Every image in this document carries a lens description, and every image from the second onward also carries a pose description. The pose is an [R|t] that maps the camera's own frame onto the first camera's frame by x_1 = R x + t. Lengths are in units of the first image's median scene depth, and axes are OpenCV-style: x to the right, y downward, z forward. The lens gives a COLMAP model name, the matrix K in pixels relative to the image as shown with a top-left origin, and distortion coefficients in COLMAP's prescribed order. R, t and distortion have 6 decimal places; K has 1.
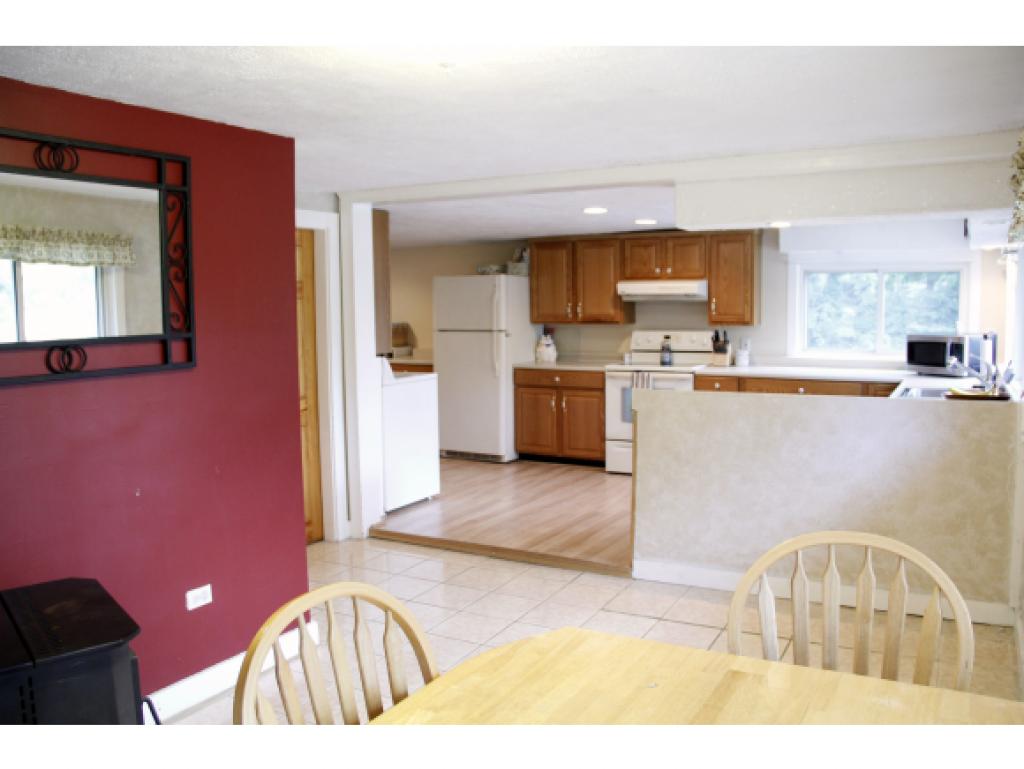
lens RADIAL K [[877.2, 0, 512.0], [0, 877.2, 384.5], [0, 0, 1]] dist [-0.099438, 0.009641]
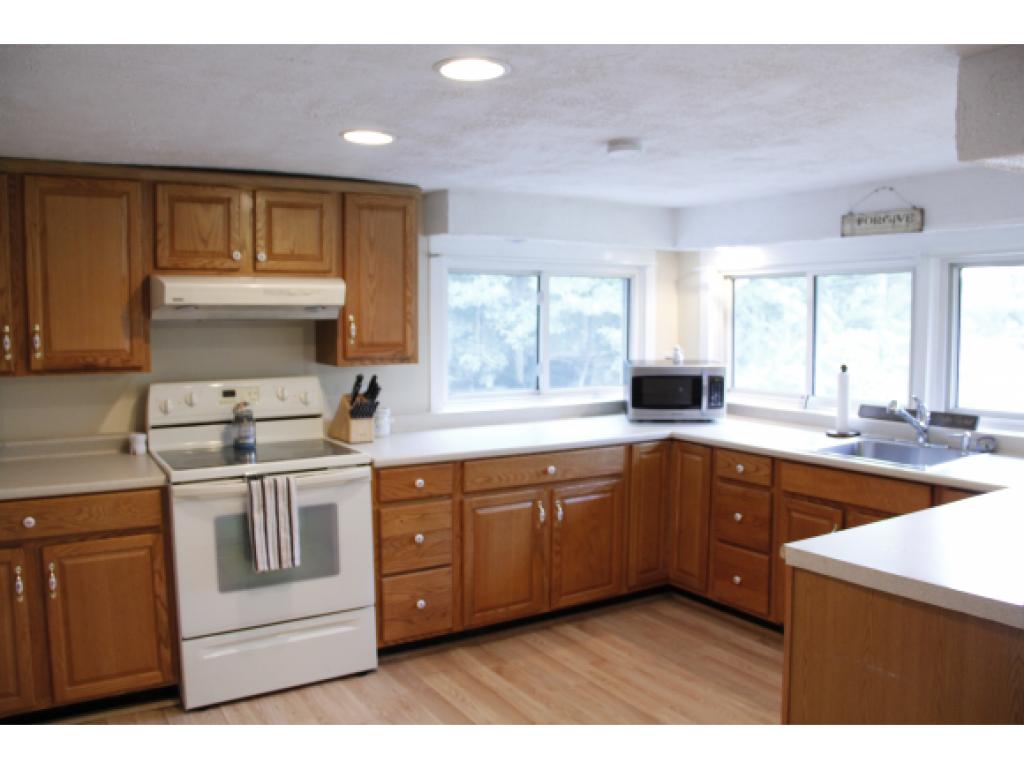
lens RADIAL K [[877.2, 0, 512.0], [0, 877.2, 384.5], [0, 0, 1]] dist [-0.099438, 0.009641]
pose [[0.490991, -0.068899, 0.868436, -0.167747], [0.075180, 0.996500, 0.036554, -0.064938], [-0.867914, 0.047341, 0.494453, 0.624407]]
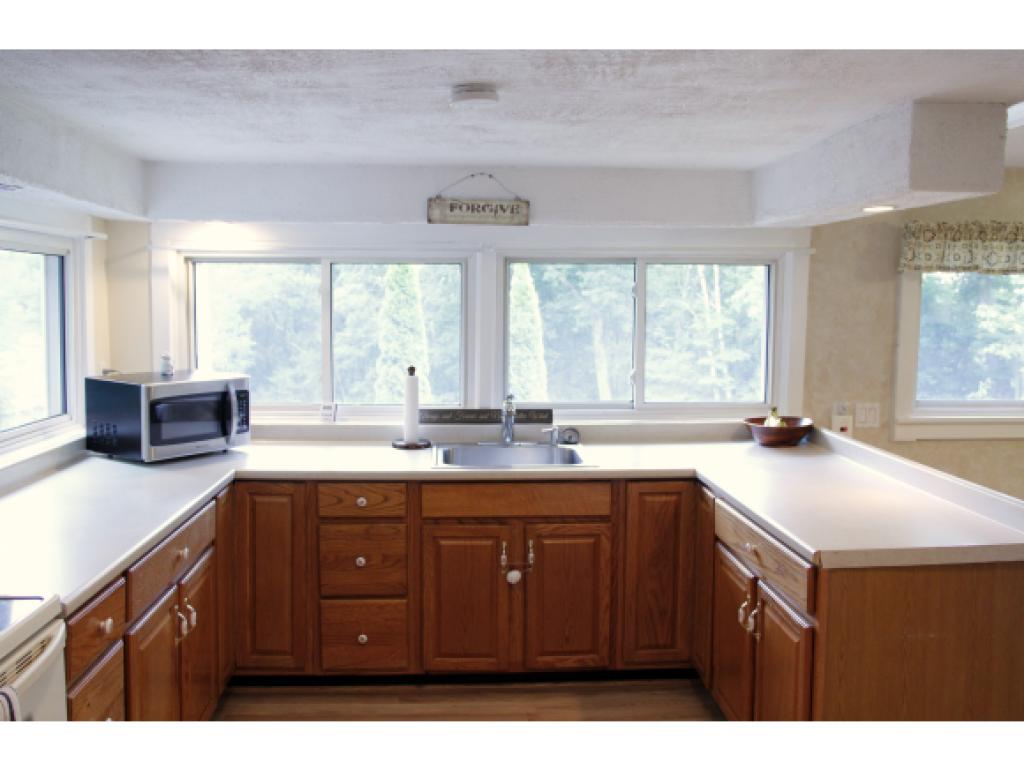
lens RADIAL K [[963.6, 0, 510.7], [0, 963.6, 397.9], [0, 0, 1]] dist [-0.034905, 0.000557]
pose [[-0.526542, -0.086928, 0.845693, -0.085881], [0.065504, 0.987653, 0.142304, -0.094855], [-0.847622, 0.130325, -0.514347, 0.917175]]
